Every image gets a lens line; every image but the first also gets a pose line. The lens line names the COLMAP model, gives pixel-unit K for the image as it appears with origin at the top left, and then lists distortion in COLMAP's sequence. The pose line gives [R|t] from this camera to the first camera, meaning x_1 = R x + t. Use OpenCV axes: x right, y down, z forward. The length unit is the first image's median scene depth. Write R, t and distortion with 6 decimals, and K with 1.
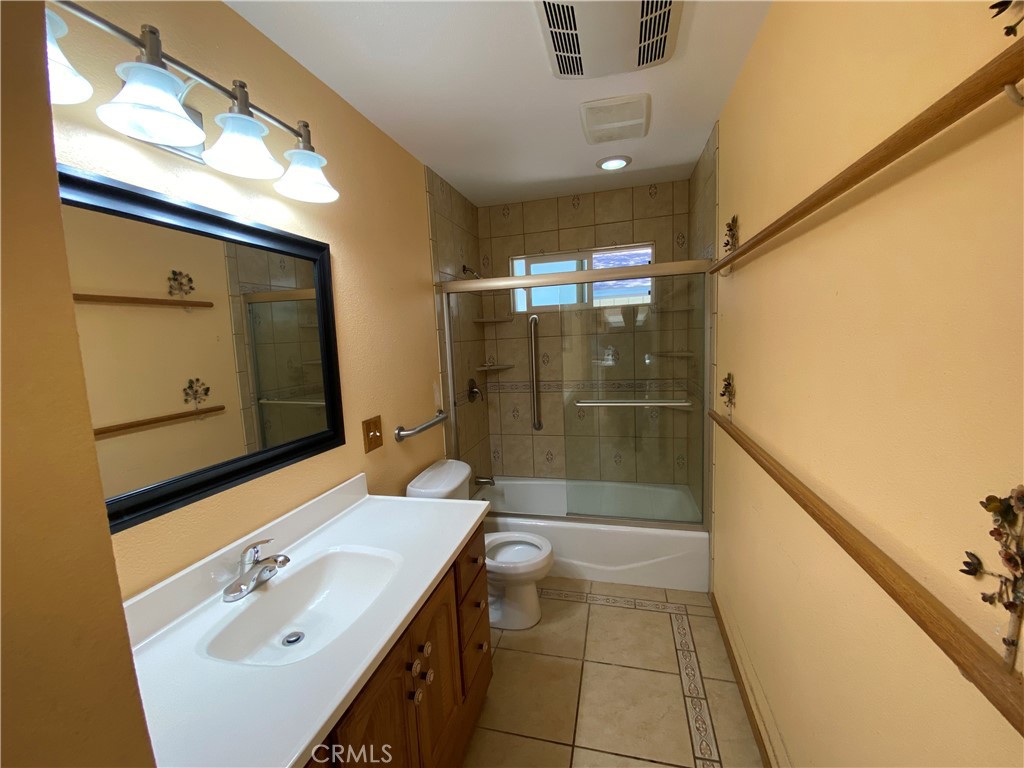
lens RADIAL K [[412.3, 0, 512.0], [0, 412.3, 384.0], [0, 0, 1]] dist [0.022224, -0.019118]
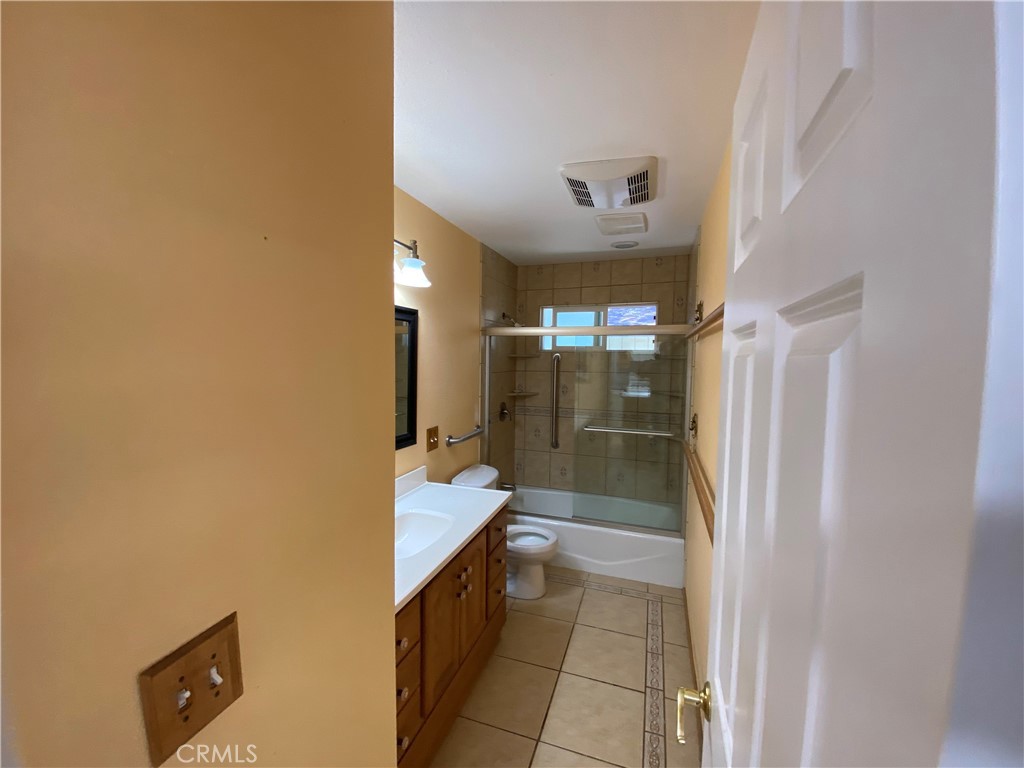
lens RADIAL K [[409.6, 0, 512.0], [0, 409.6, 384.0], [0, 0, 1]] dist [0.036258, -0.018324]
pose [[0.995473, 0.063852, -0.070404, 0.014510], [-0.067339, 0.996559, -0.048324, -0.012764], [0.067077, 0.052846, 0.996347, -0.299056]]
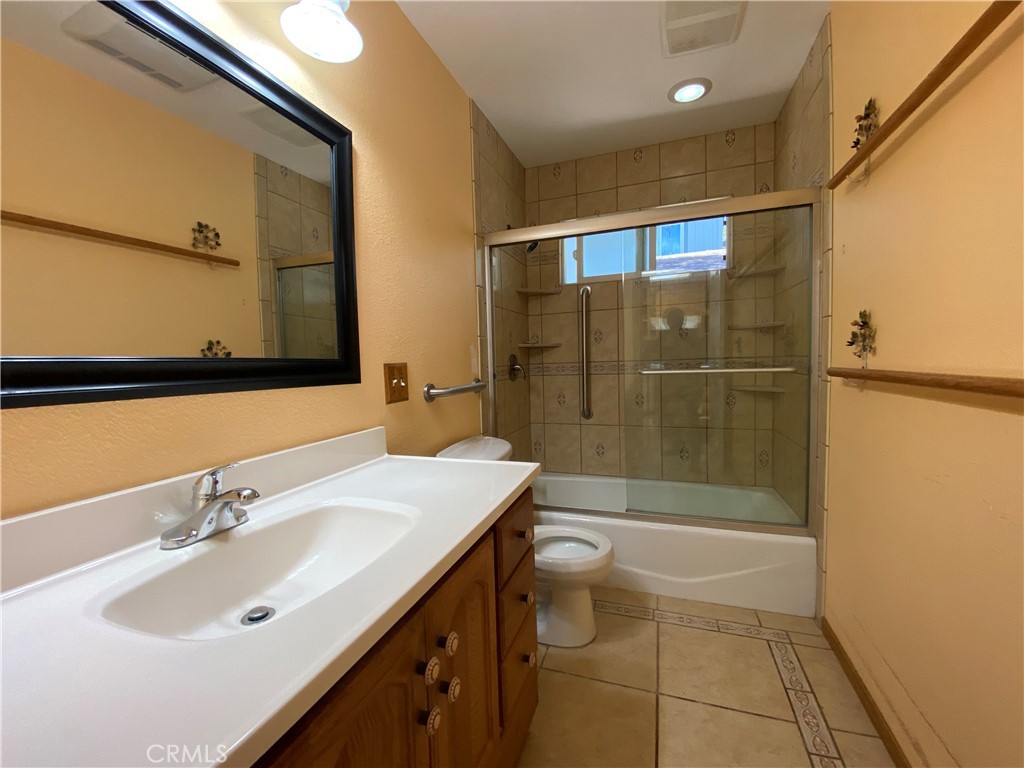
lens RADIAL K [[412.3, 0, 512.0], [0, 412.3, 384.0], [0, 0, 1]] dist [0.022224, -0.019118]
pose [[0.996019, 0.023269, -0.086053, -0.030995], [-0.027839, 0.998244, -0.052291, 0.126049], [0.084685, 0.054479, 0.994917, 0.164196]]
